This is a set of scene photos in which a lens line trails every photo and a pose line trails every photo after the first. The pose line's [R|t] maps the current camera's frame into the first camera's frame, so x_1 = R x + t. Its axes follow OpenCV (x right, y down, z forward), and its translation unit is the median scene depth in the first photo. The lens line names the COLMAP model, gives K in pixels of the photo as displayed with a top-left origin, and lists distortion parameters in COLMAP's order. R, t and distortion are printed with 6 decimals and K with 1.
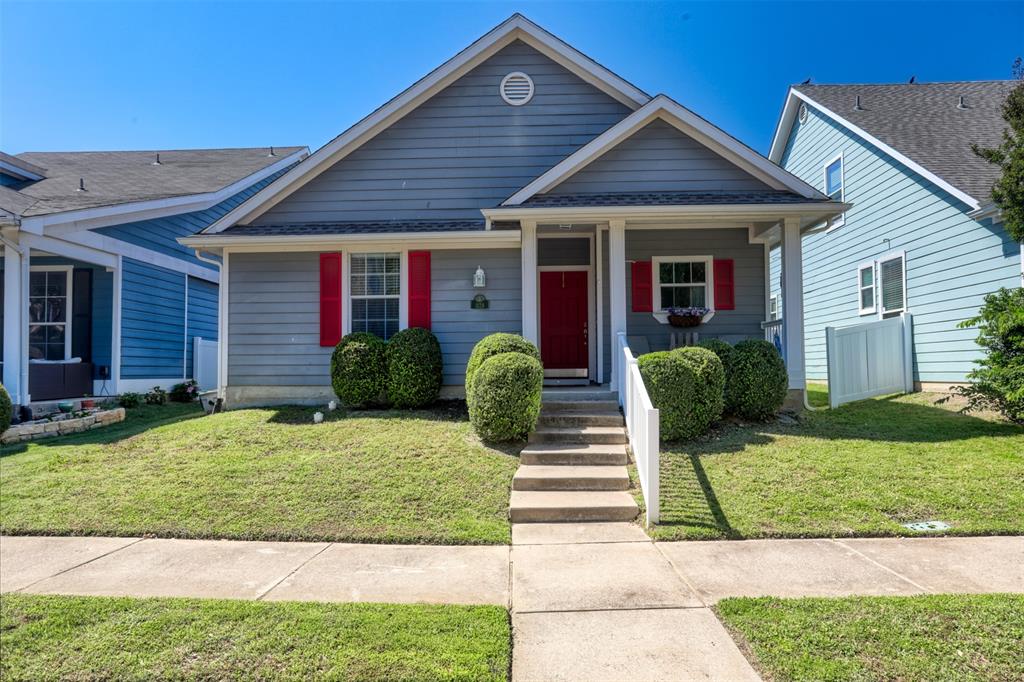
lens RADIAL K [[685.9, 0, 511.4], [0, 685.9, 341.5], [0, 0, 1]] dist [-0.034777, 0.042545]
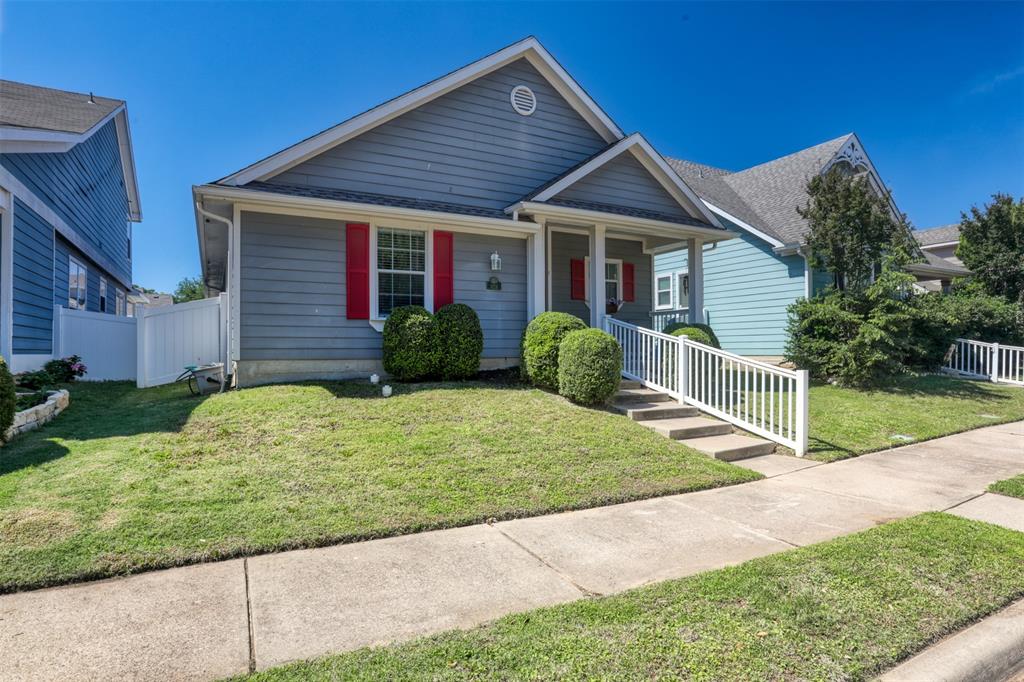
lens RADIAL K [[563.0, 0, 512.0], [0, 563.0, 341.0], [0, 0, 1]] dist [-0.075425, 0.054387]
pose [[0.851078, 0.011117, 0.524922, -0.496487], [-0.022974, 0.999607, 0.016079, 0.020431], [-0.524537, -0.025744, 0.850999, 0.202372]]
